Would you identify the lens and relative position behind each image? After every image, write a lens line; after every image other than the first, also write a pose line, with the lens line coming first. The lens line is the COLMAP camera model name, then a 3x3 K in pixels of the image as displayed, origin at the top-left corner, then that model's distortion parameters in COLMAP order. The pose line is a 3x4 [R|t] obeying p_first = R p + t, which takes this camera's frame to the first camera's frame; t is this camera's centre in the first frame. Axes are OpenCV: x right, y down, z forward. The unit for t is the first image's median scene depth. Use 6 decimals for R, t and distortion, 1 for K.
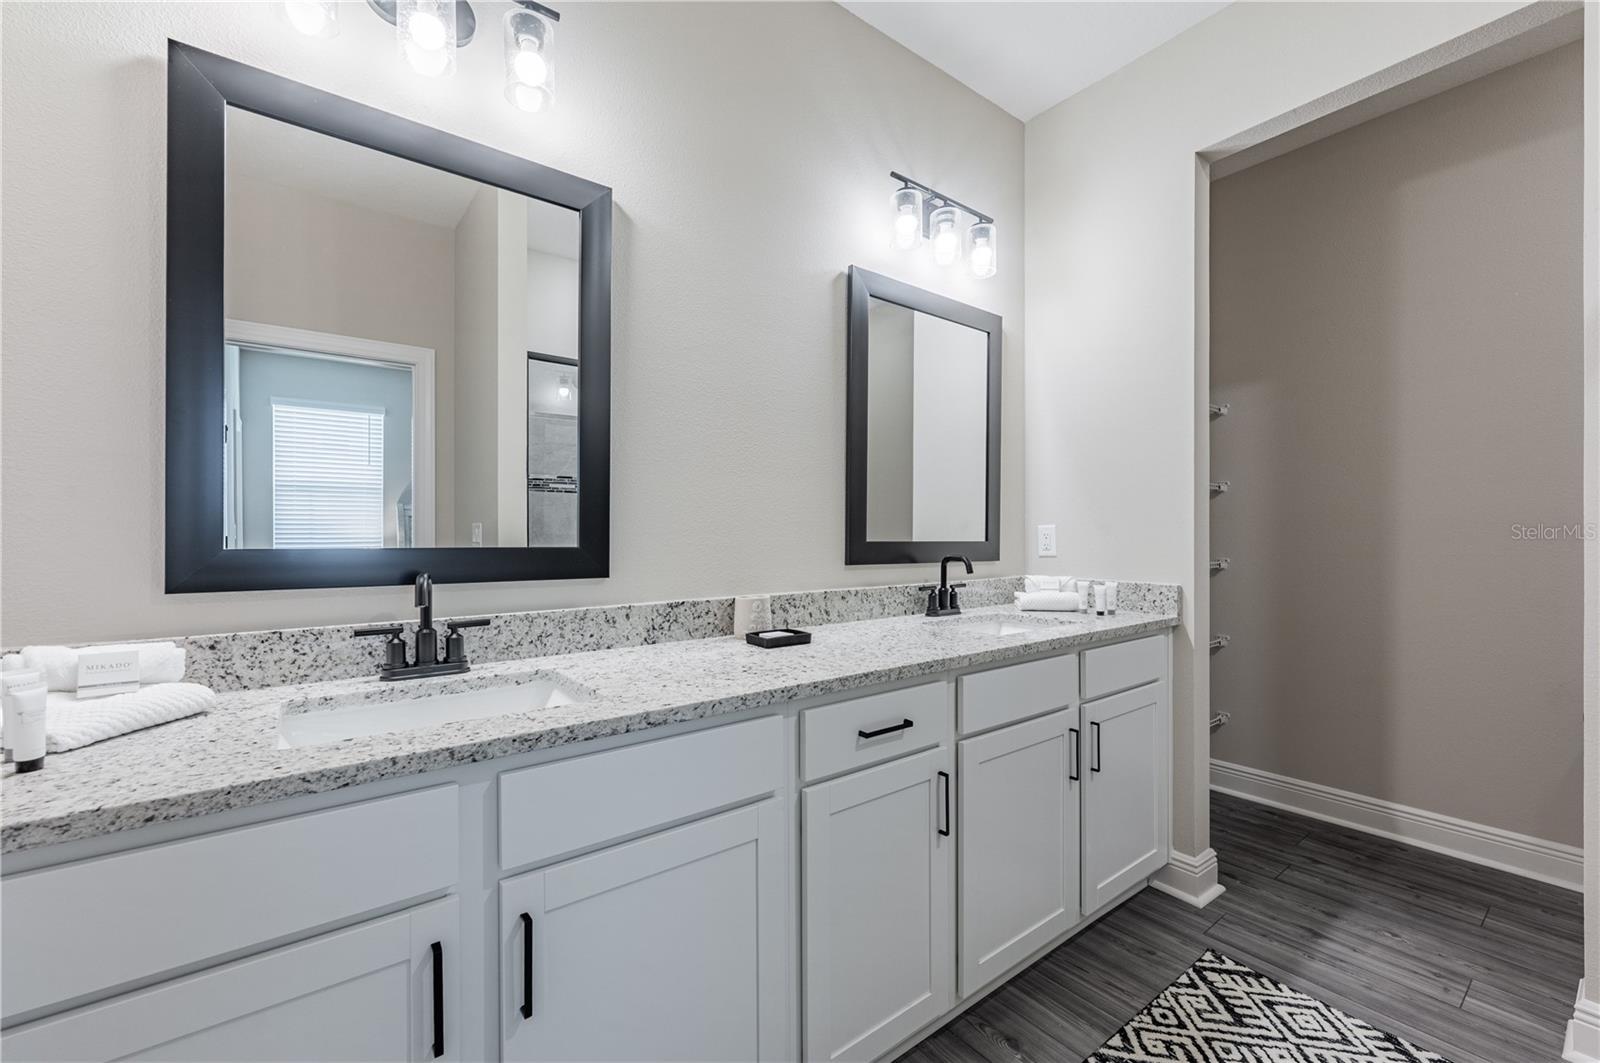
lens RADIAL K [[632.2, 0, 799.9], [0, 632.2, 534.9], [0, 0, 1]] dist [-0.004827, 0.000944]
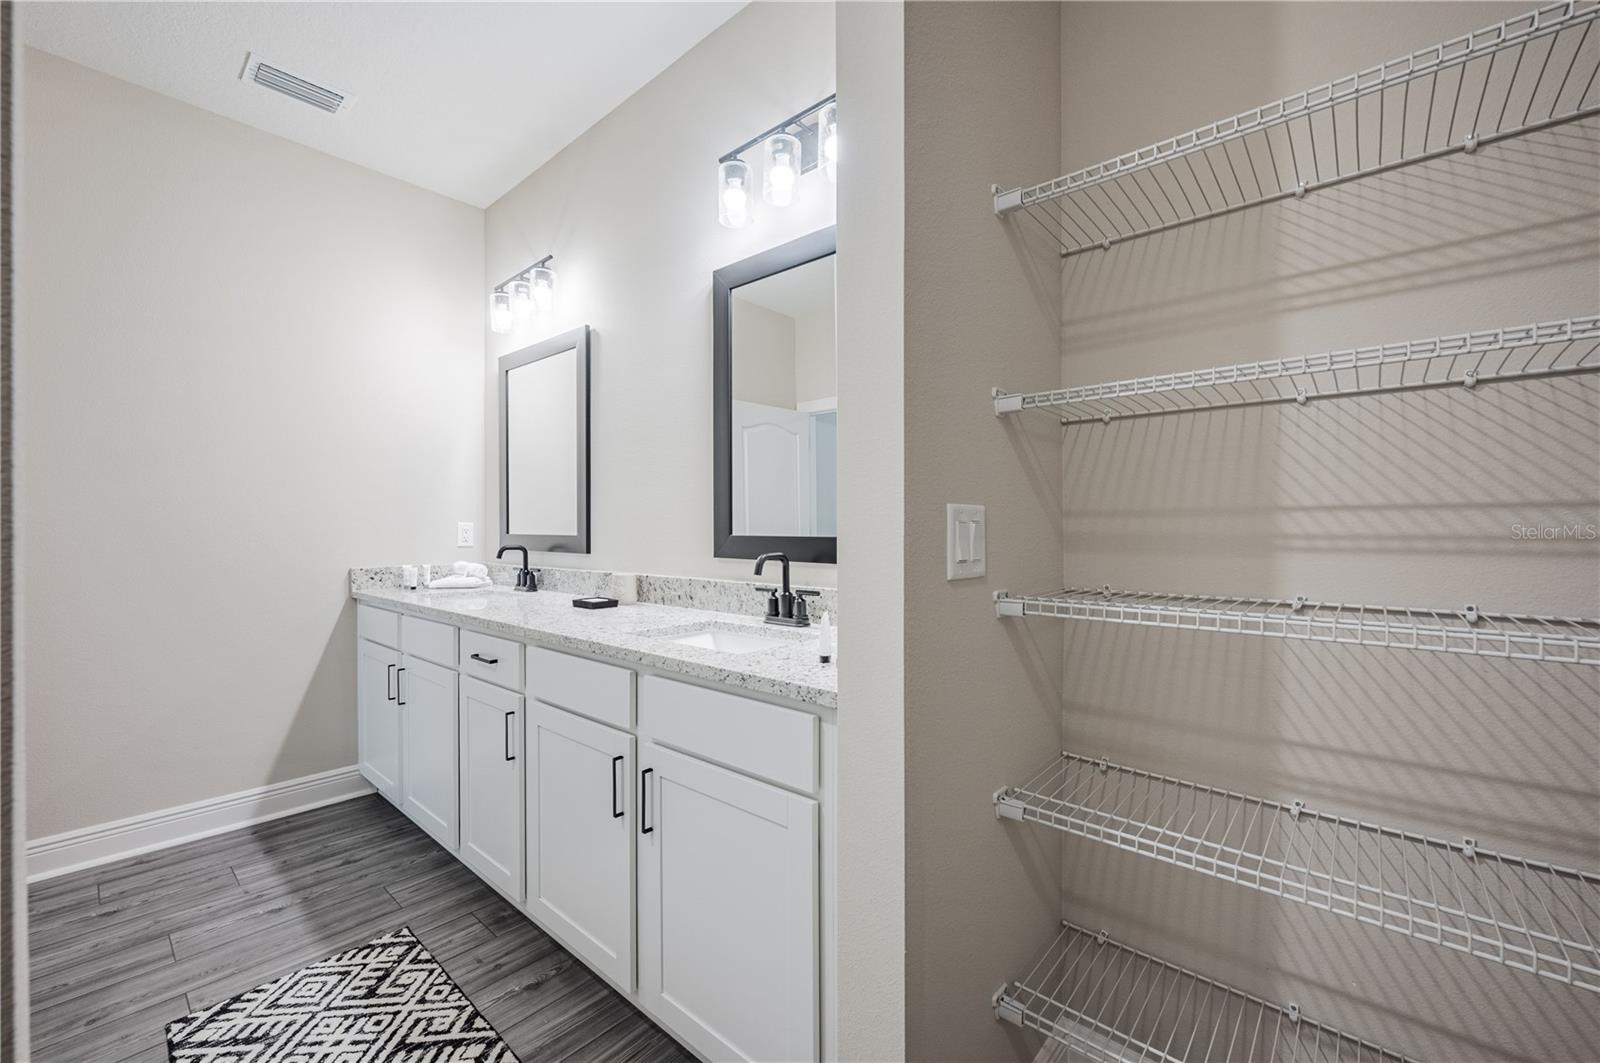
lens RADIAL K [[632.2, 0, 778.3], [0, 632.2, 549.1], [0, 0, 1]] dist [-0.004827, 0.000944]
pose [[0.204014, 0.030813, -0.978483, 1.077837], [0.000254, 0.999503, 0.031528, 0.001812], [0.978968, -0.006680, 0.203905, 0.859111]]
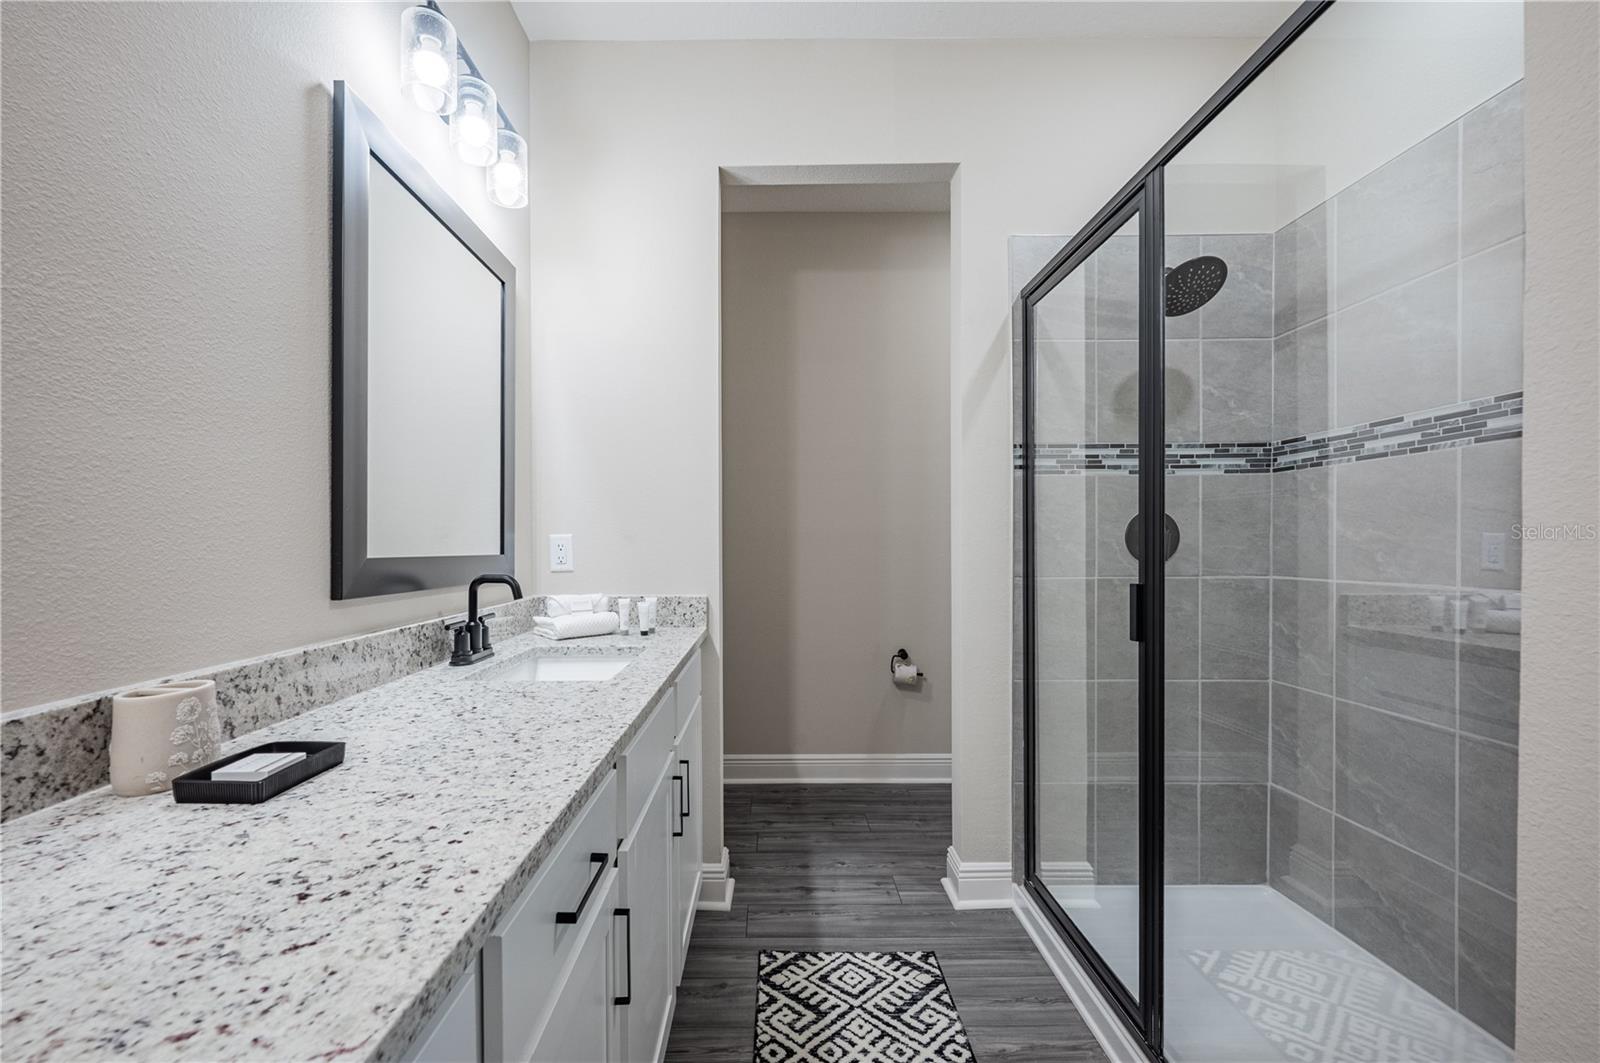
lens RADIAL K [[632.2, 0, 757.9], [0, 632.2, 548.6], [0, 0, 1]] dist [-0.004827, 0.000944]
pose [[0.614966, -0.007000, 0.788523, -0.136956], [0.002321, 0.999972, 0.007067, -0.001955], [-0.788550, -0.002516, 0.614965, 0.333333]]
